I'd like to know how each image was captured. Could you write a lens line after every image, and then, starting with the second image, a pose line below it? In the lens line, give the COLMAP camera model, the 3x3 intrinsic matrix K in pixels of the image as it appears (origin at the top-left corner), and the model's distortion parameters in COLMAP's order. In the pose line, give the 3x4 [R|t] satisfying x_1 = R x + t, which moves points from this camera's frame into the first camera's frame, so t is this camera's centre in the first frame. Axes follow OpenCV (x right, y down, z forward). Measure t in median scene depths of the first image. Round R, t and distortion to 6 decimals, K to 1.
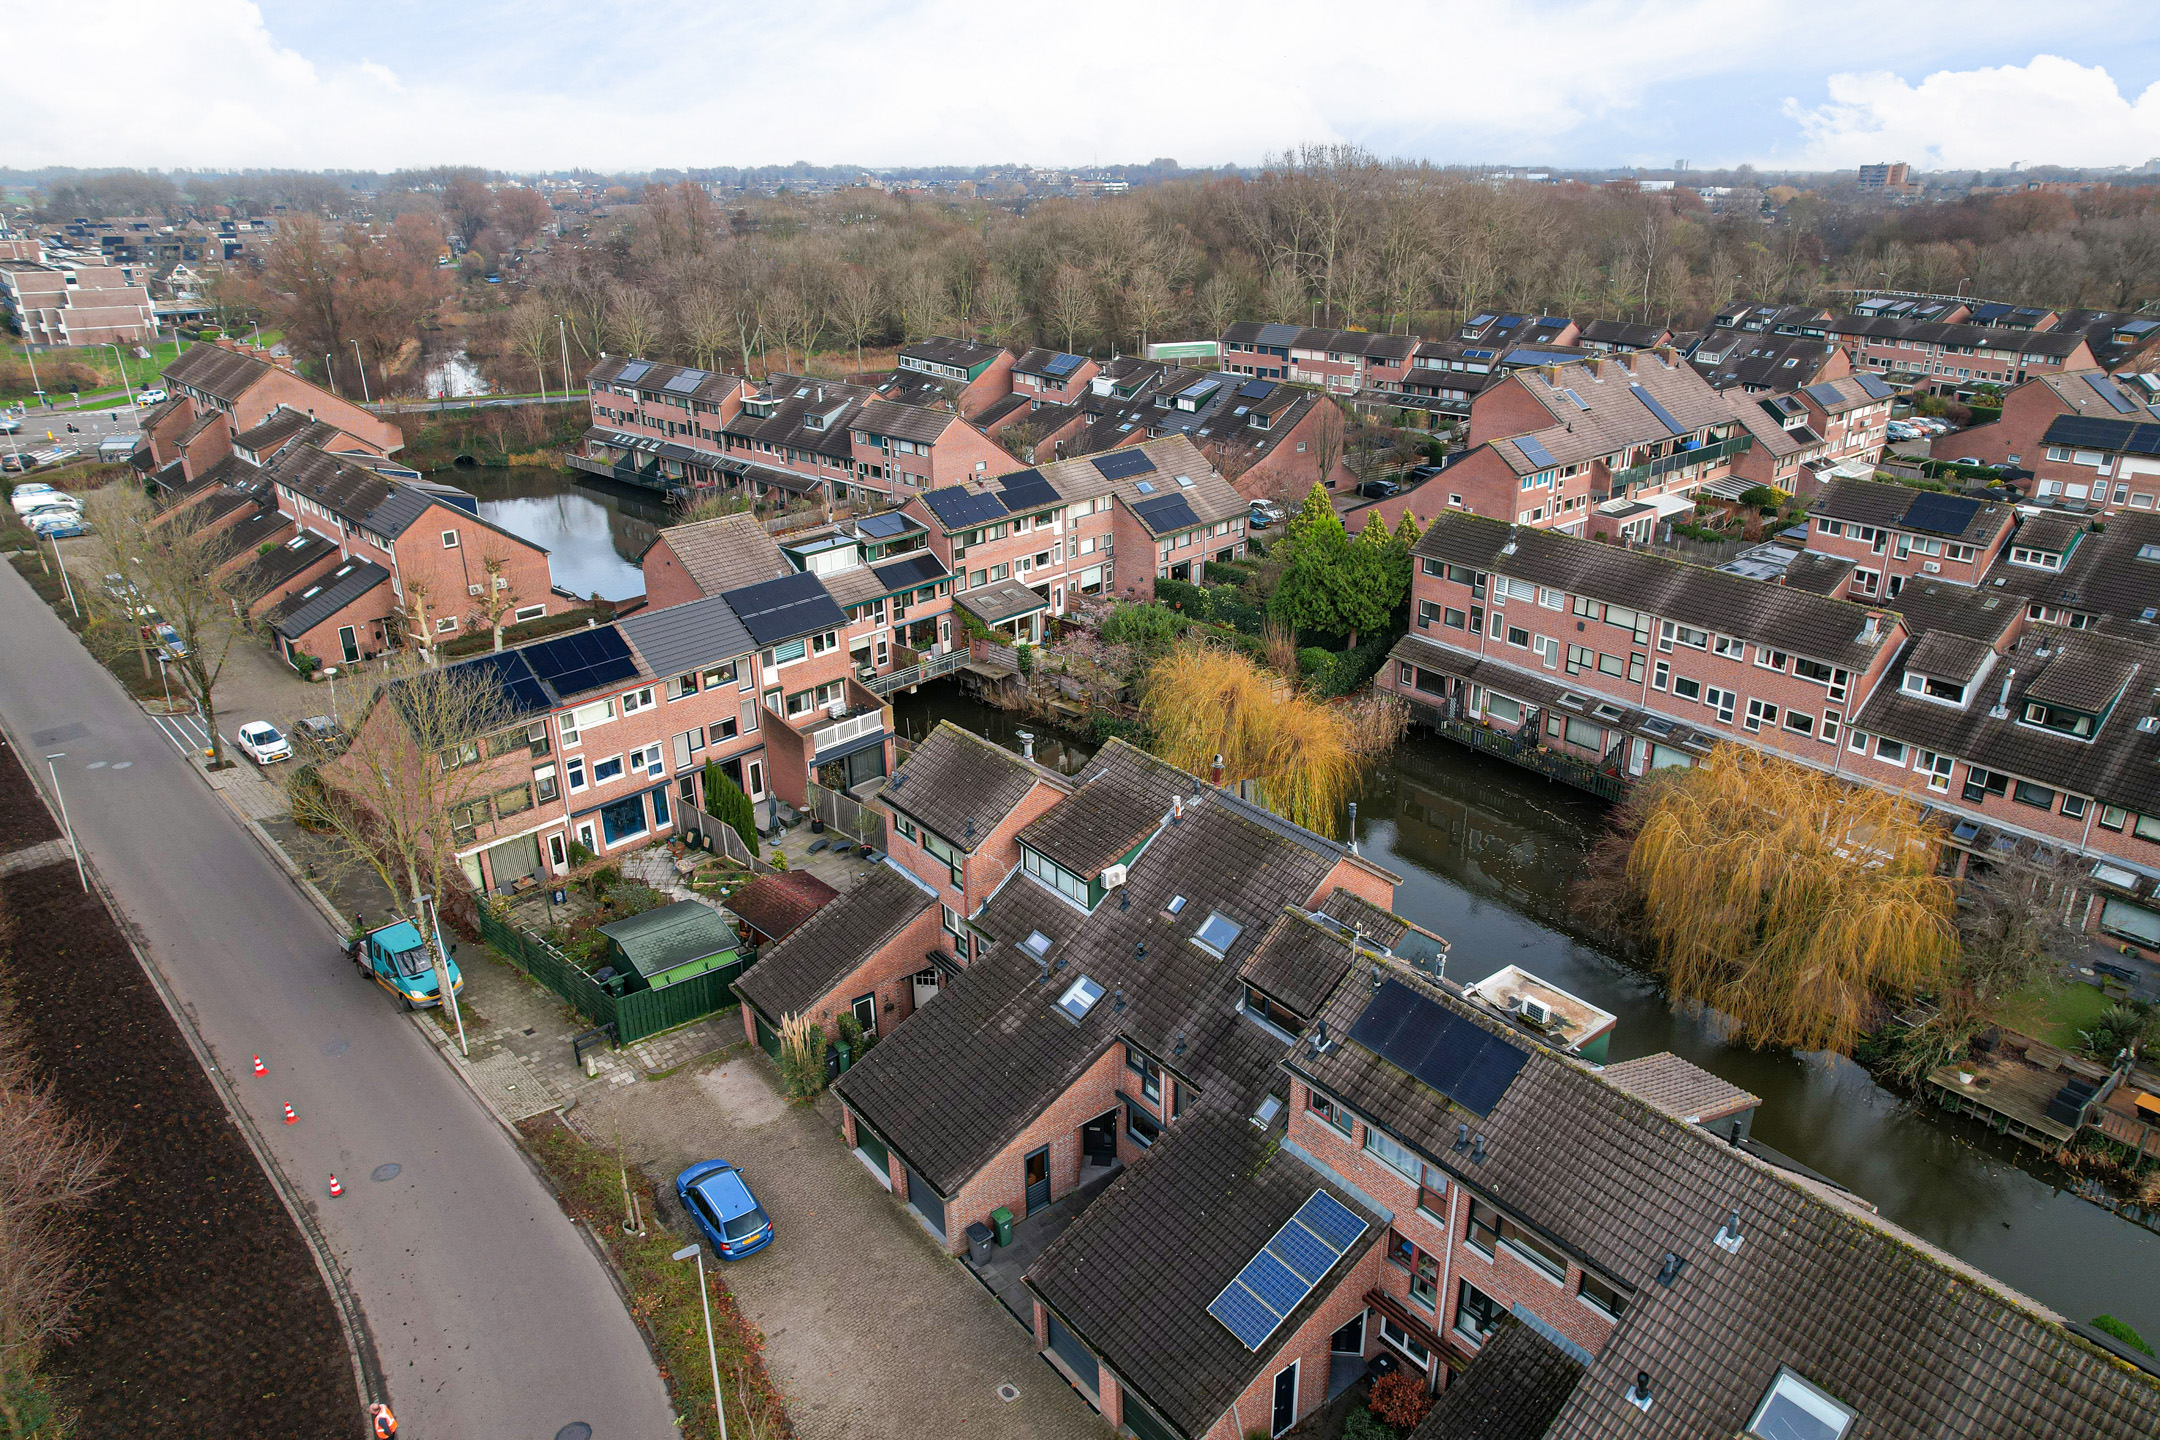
lens RADIAL K [[1367.0, 0, 1100.9], [0, 1367.0, 718.4], [0, 0, 1]] dist [-0.039885, 0.013726]
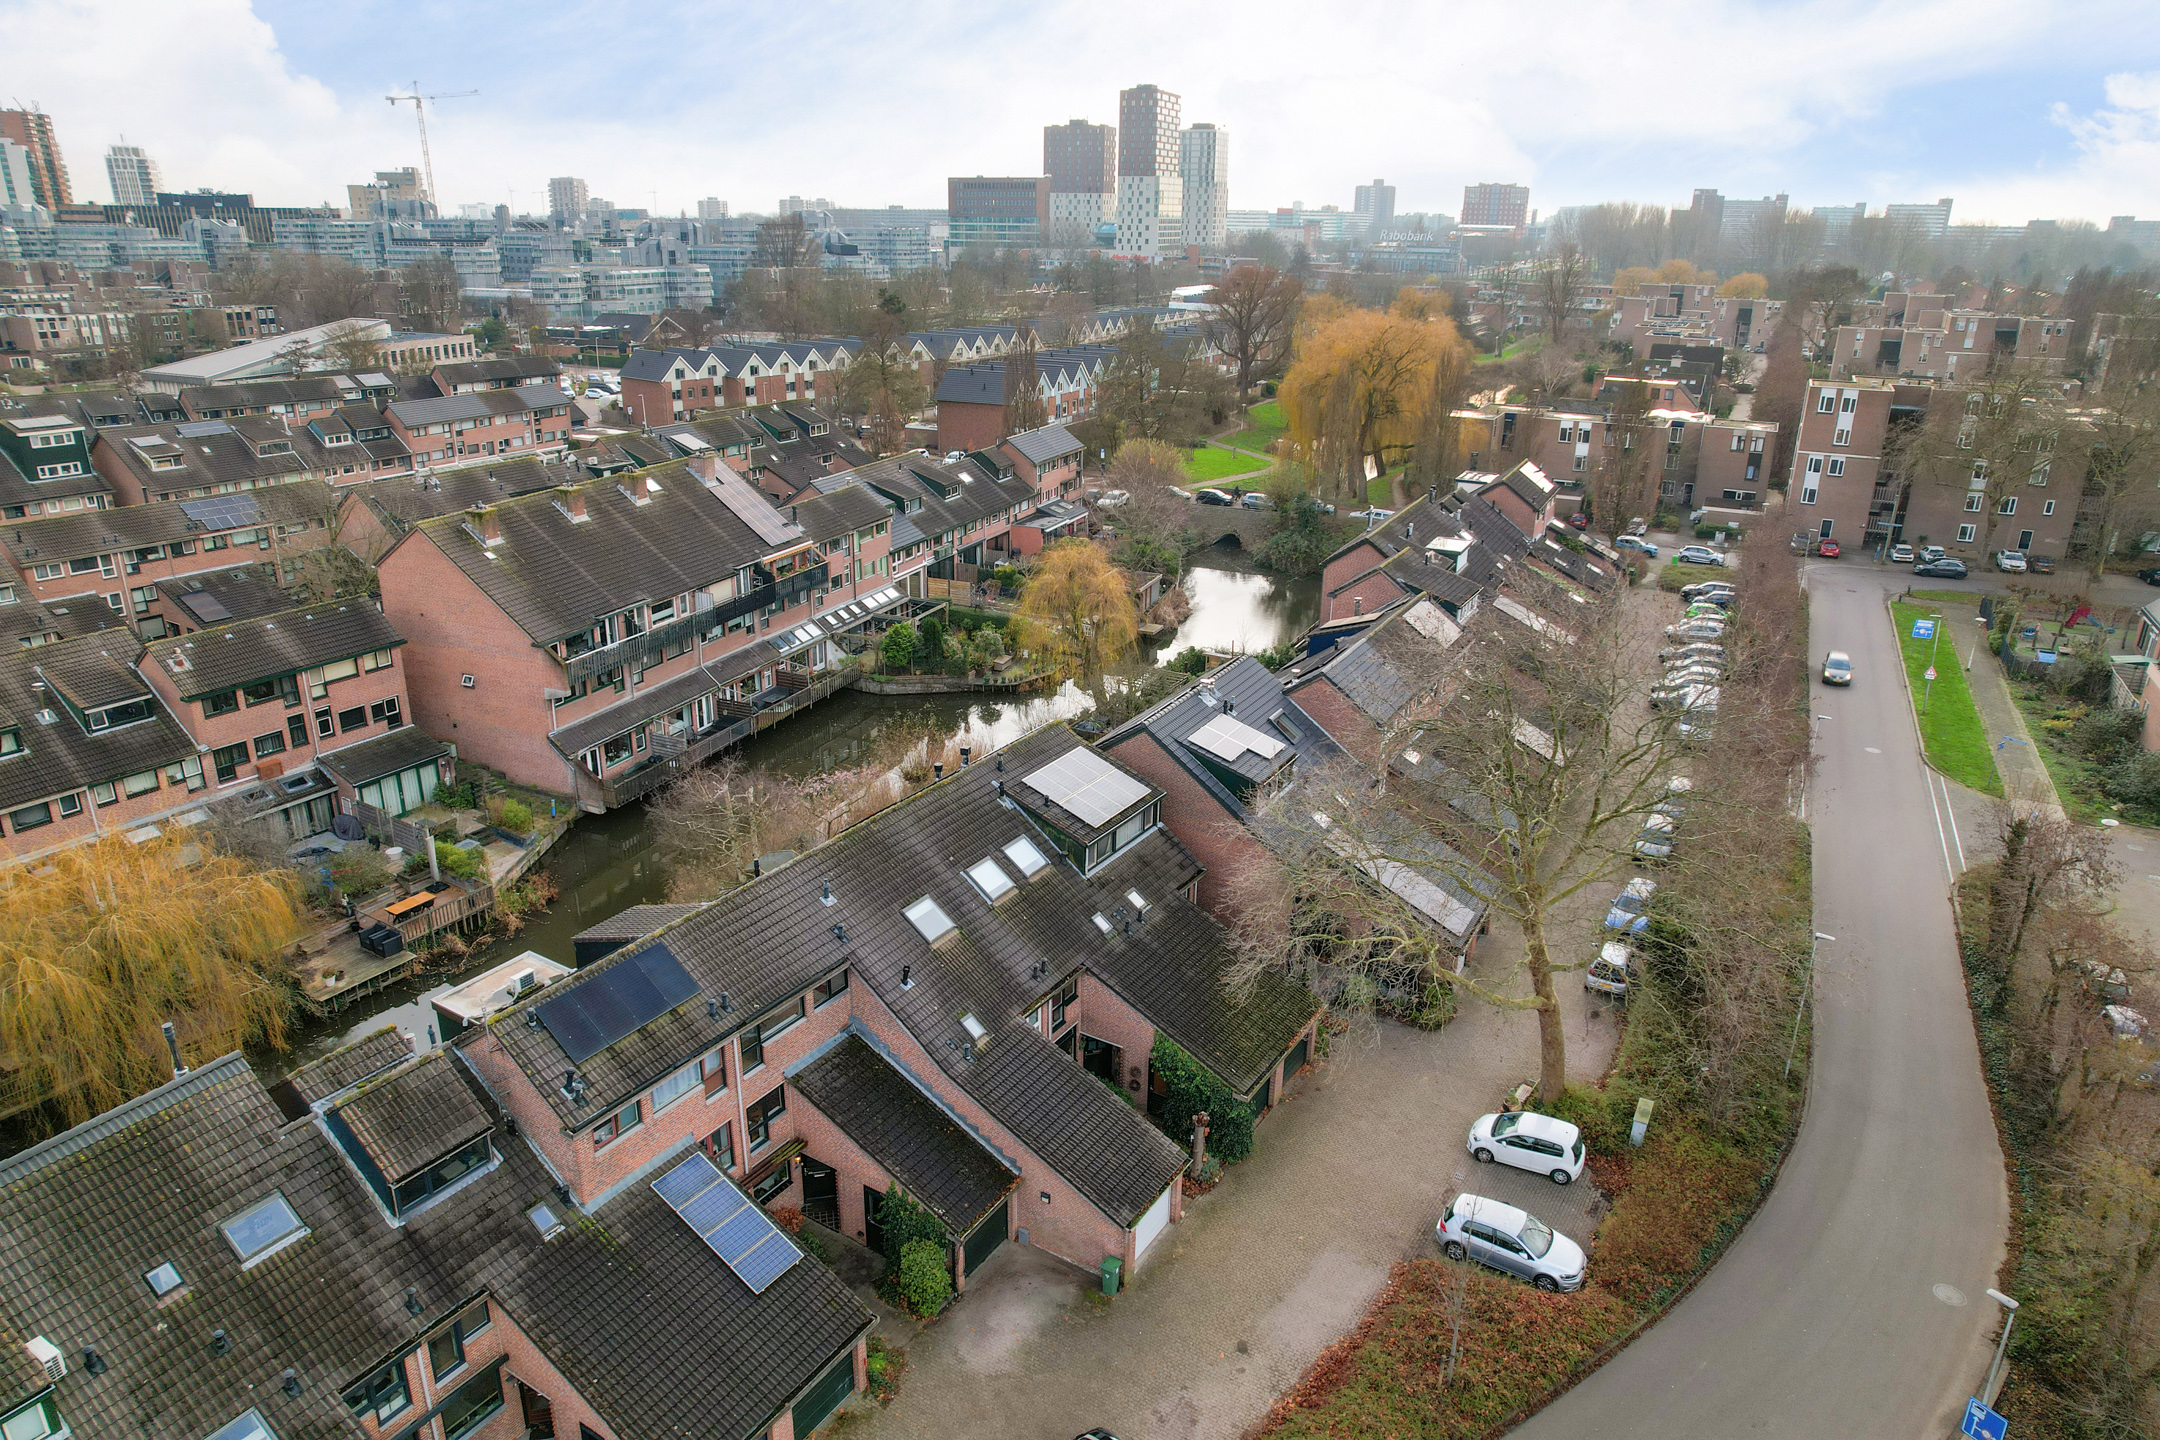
lens RADIAL K [[1404.5, 0, 1082.4], [0, 1404.5, 722.3], [0, 0, 1]] dist [-0.057853, 0.051587]
pose [[-0.331031, -0.324764, 0.885972, -0.387000], [0.350687, 0.829319, 0.435027, -0.146632], [-0.876035, 0.454706, -0.160640, 0.361392]]
